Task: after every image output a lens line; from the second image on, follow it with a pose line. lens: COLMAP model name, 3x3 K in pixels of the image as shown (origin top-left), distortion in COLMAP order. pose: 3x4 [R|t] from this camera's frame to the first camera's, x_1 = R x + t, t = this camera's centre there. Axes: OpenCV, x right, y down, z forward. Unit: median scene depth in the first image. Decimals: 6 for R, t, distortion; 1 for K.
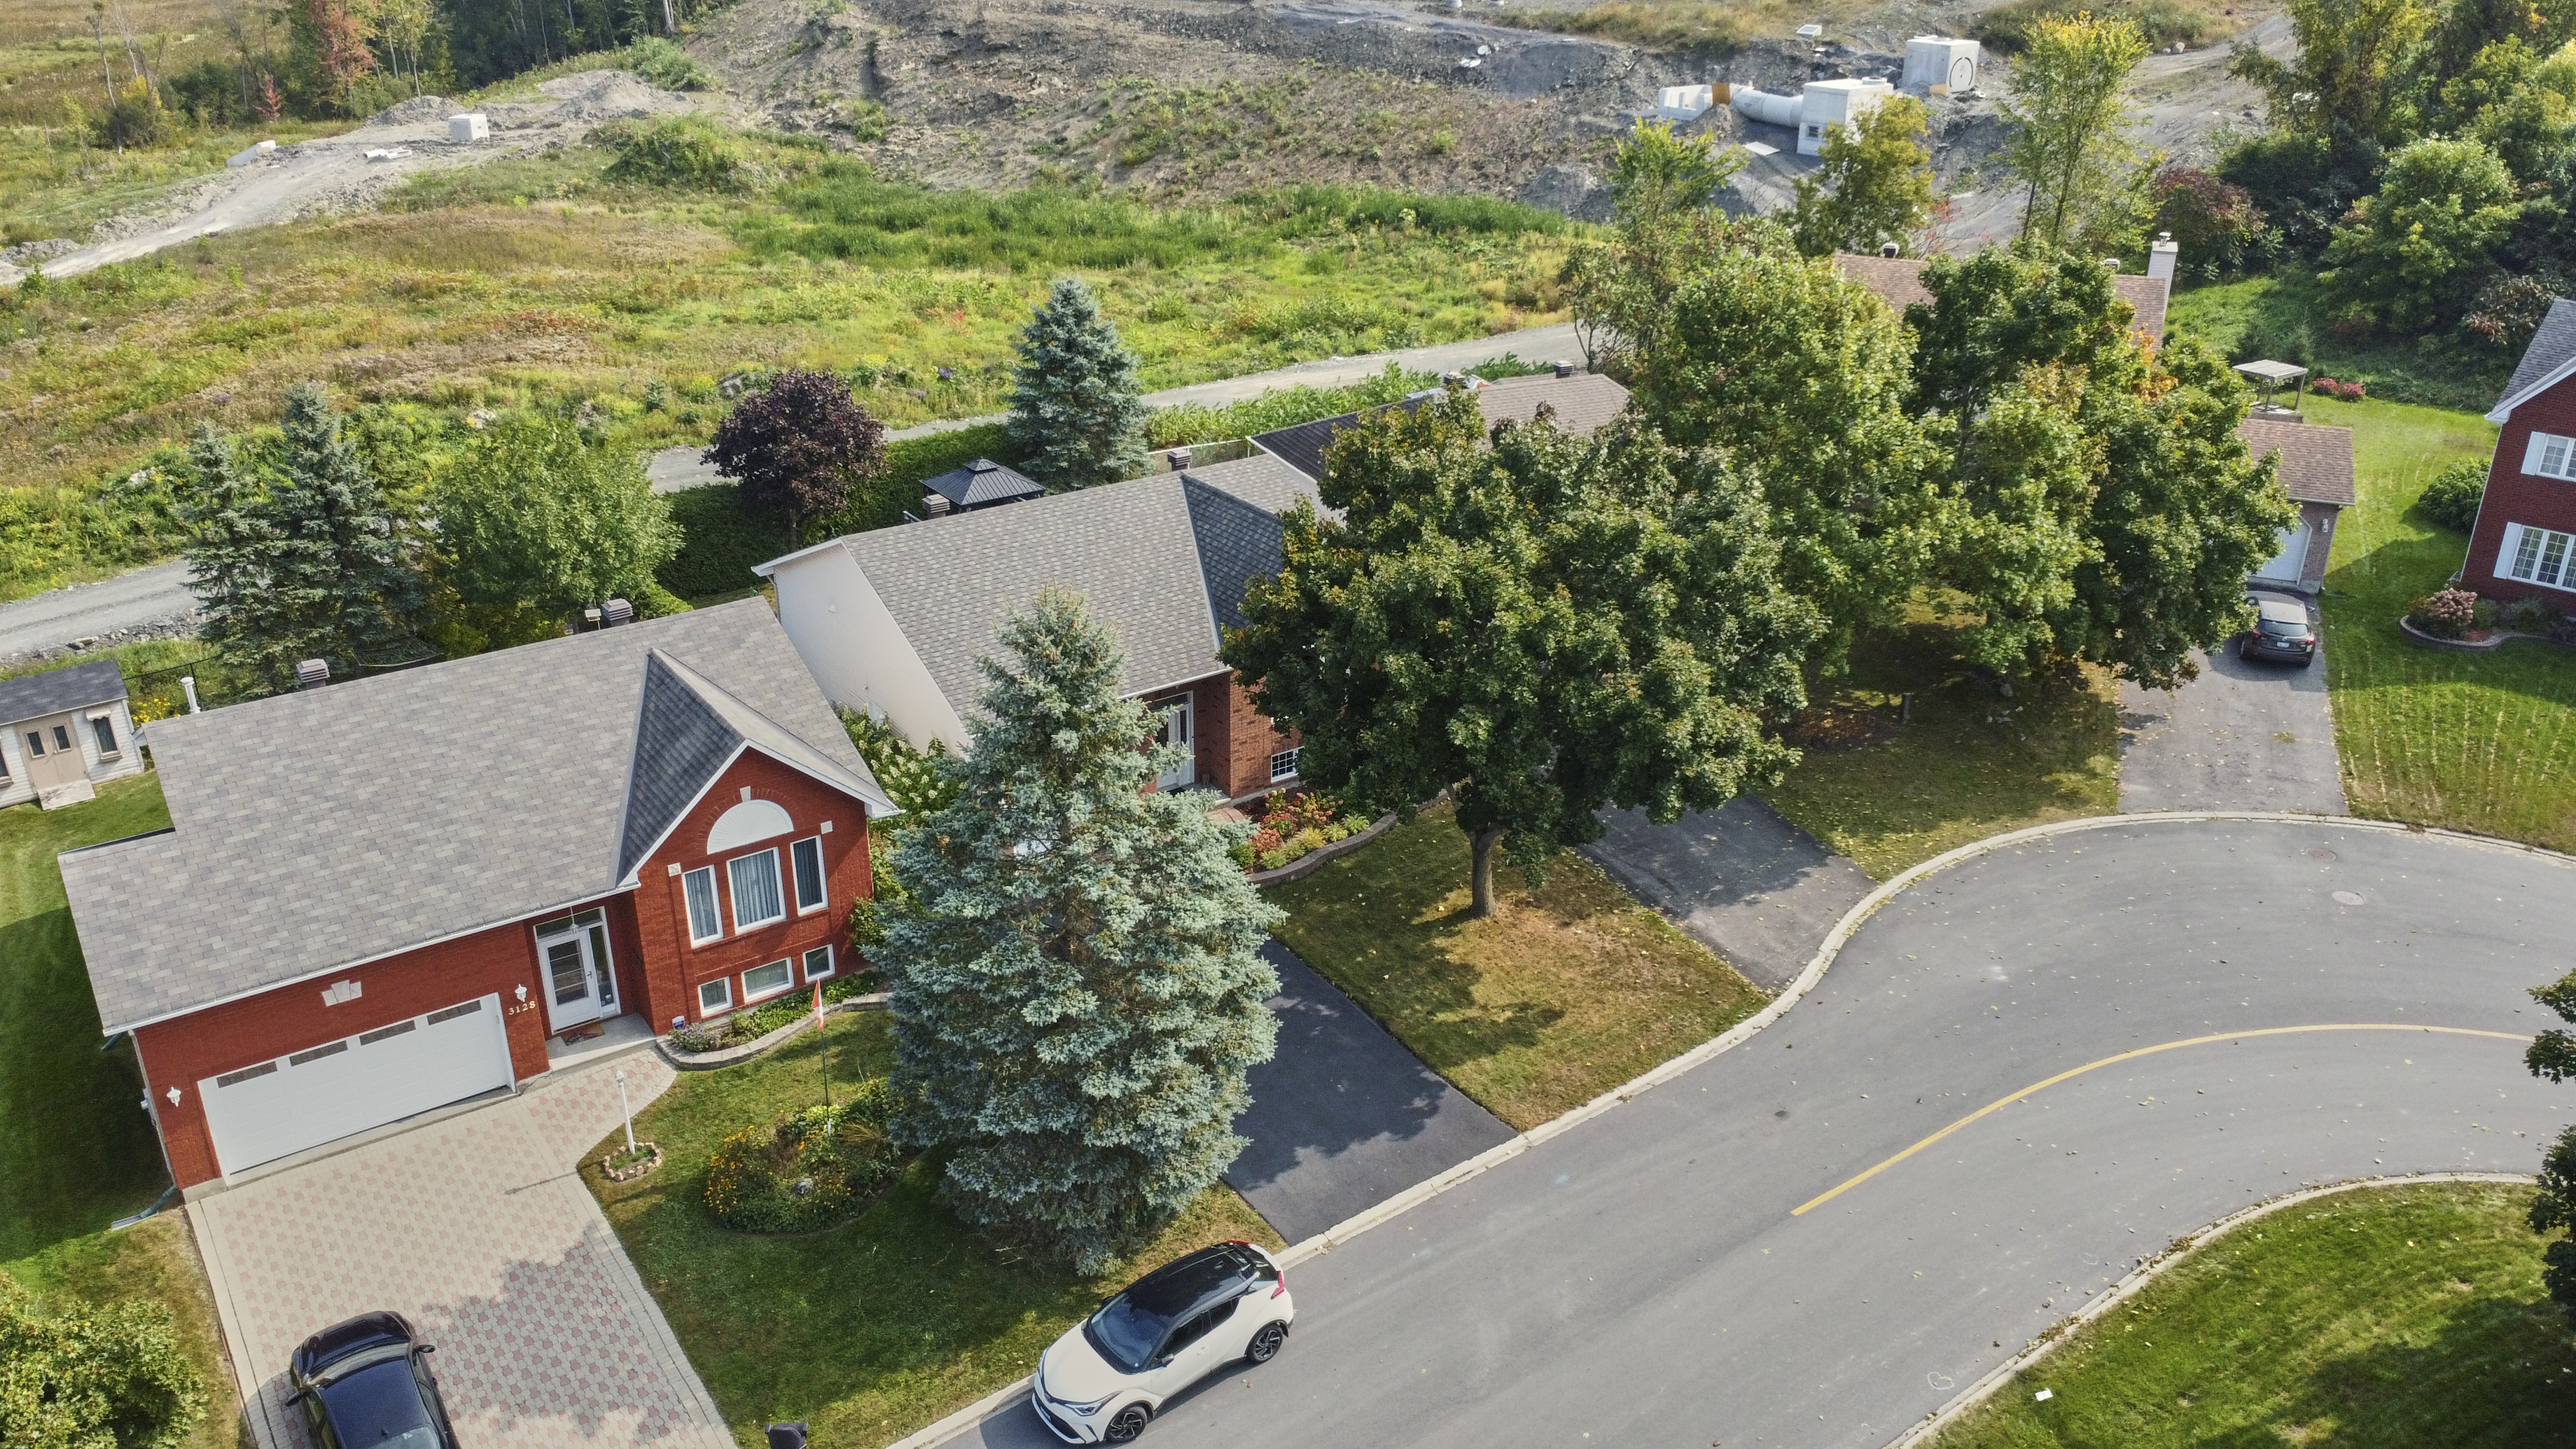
lens RADIAL K [[1929.9, 0, 1285.5], [0, 1929.9, 720.3], [0, 0, 1]] dist [0.001263, -0.006623]
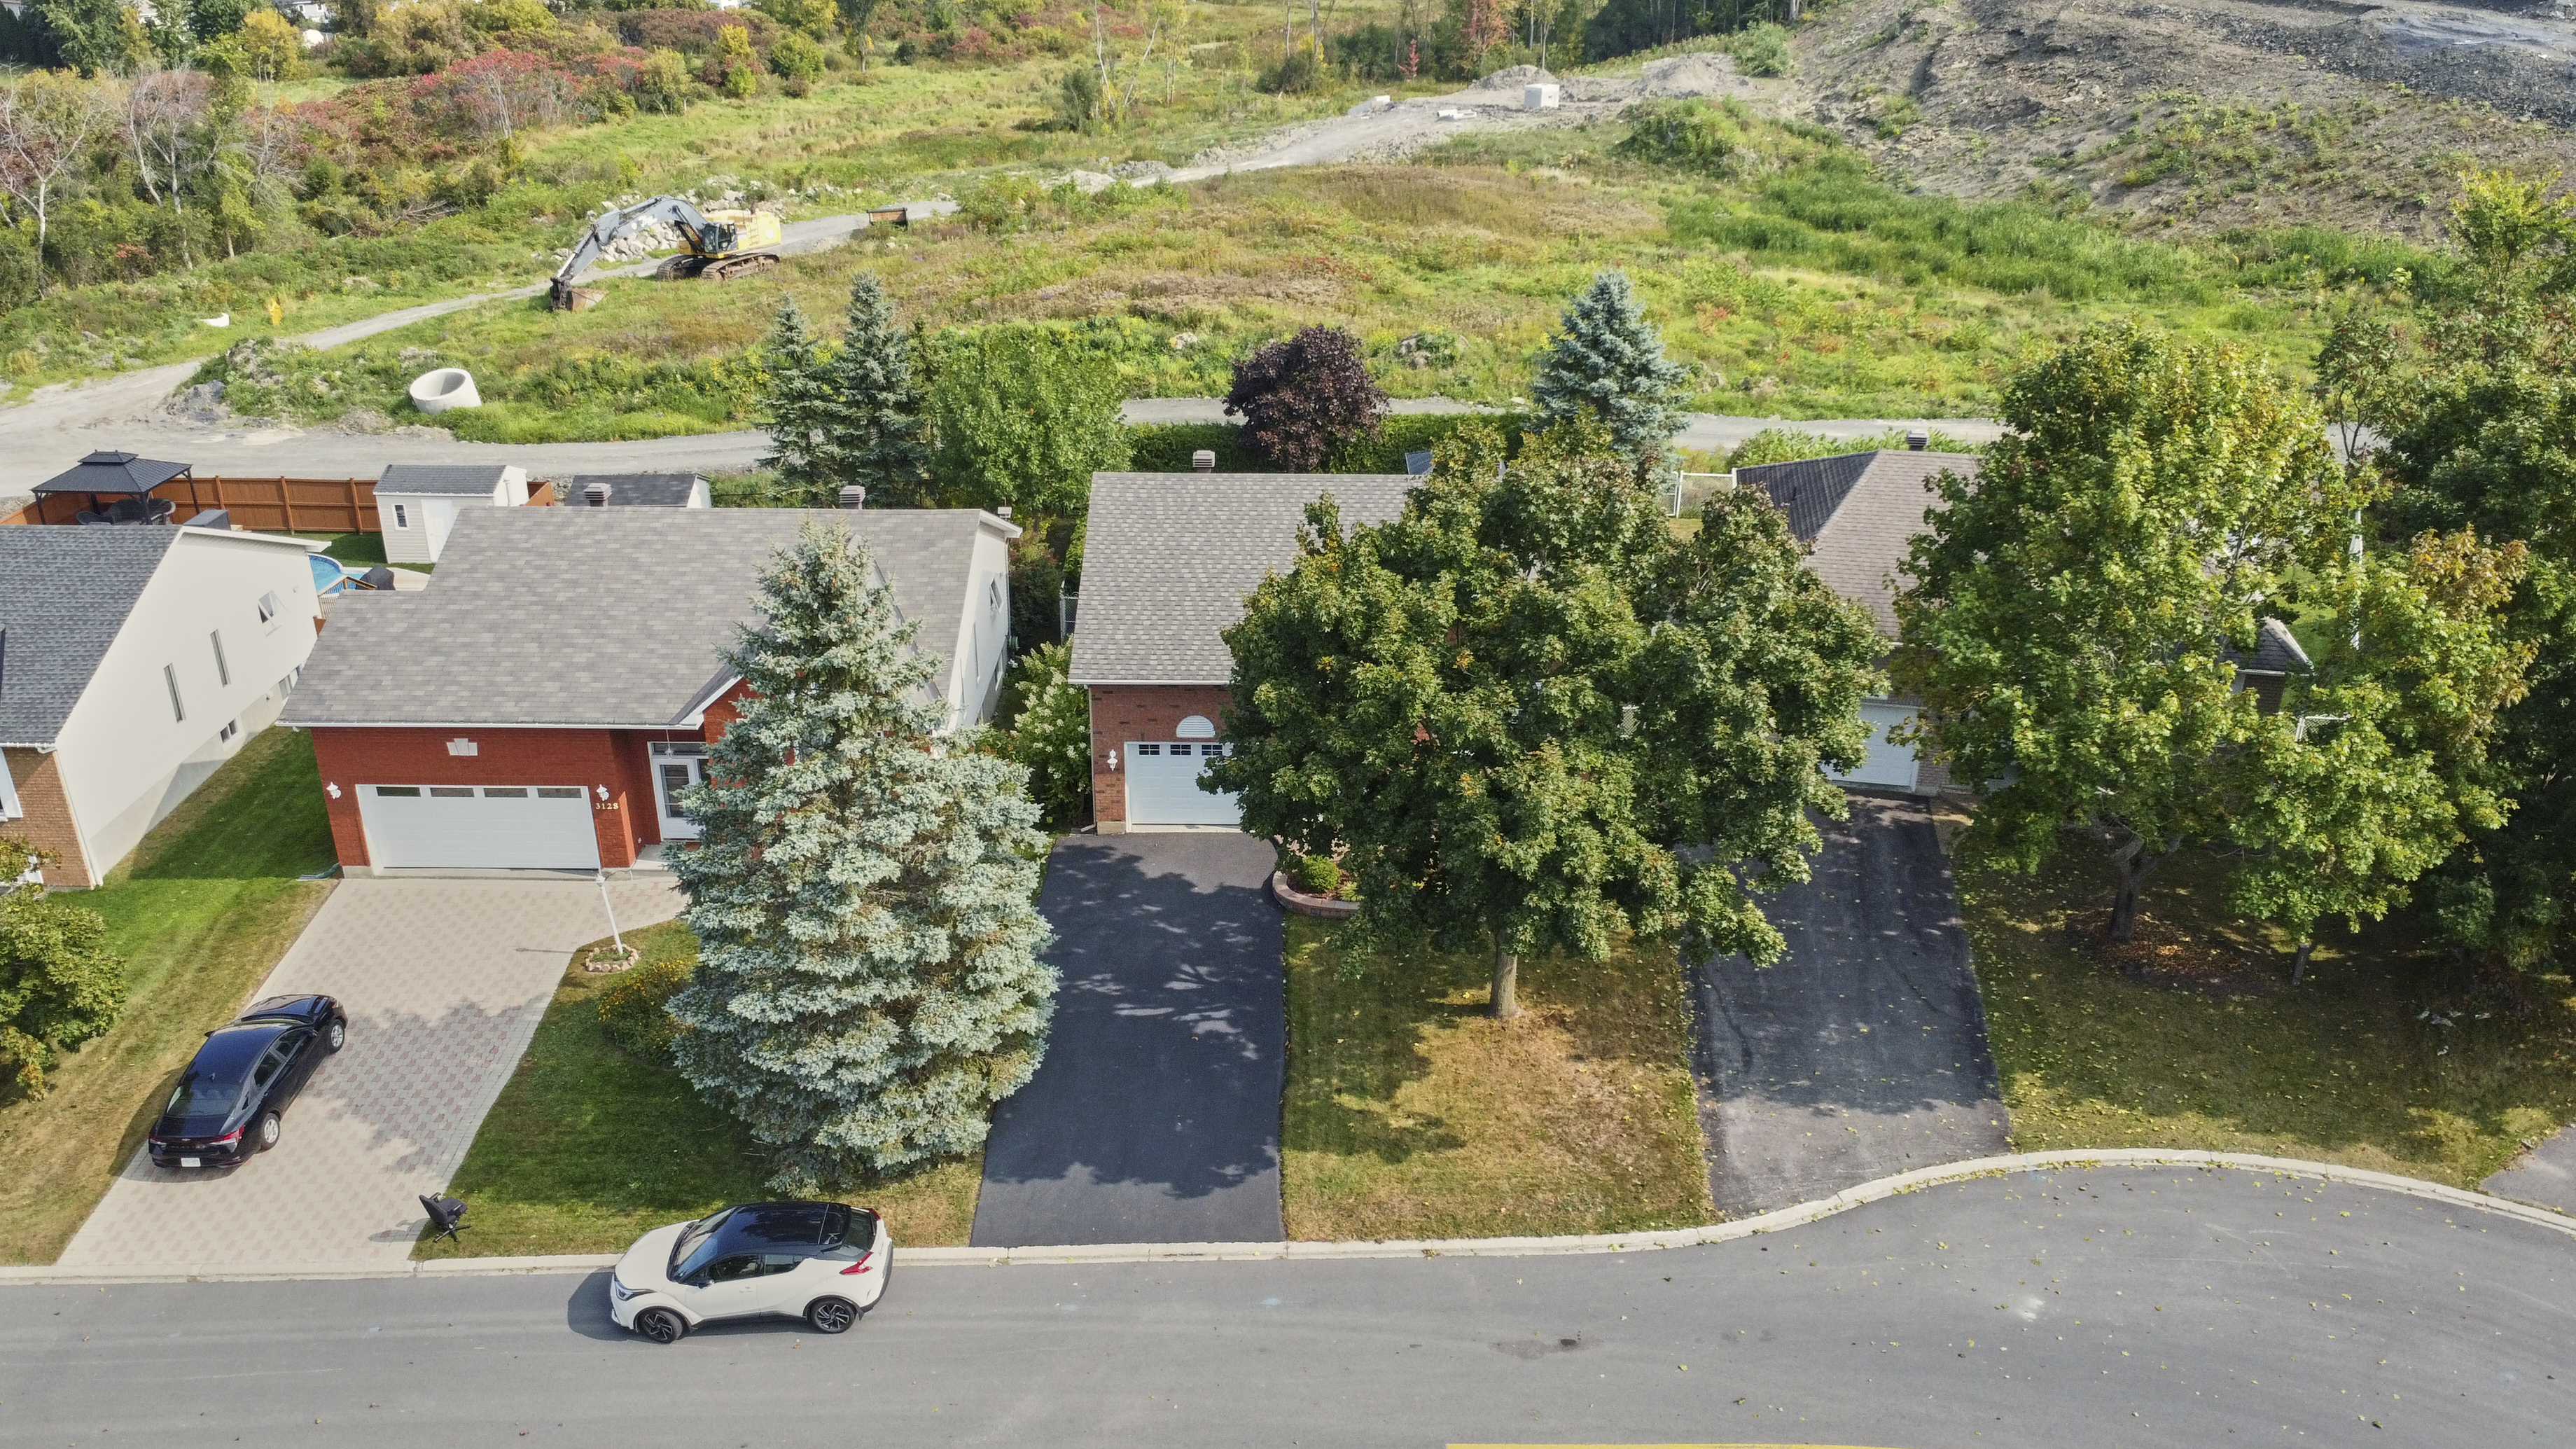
lens RADIAL K [[1929.9, 0, 1285.5], [0, 1929.9, 720.3], [0, 0, 1]] dist [0.001263, -0.006623]
pose [[0.816017, 0.241012, -0.525385, 0.199014], [-0.239965, 0.968151, 0.071415, -0.030227], [0.525864, 0.067798, 0.847862, 0.087293]]
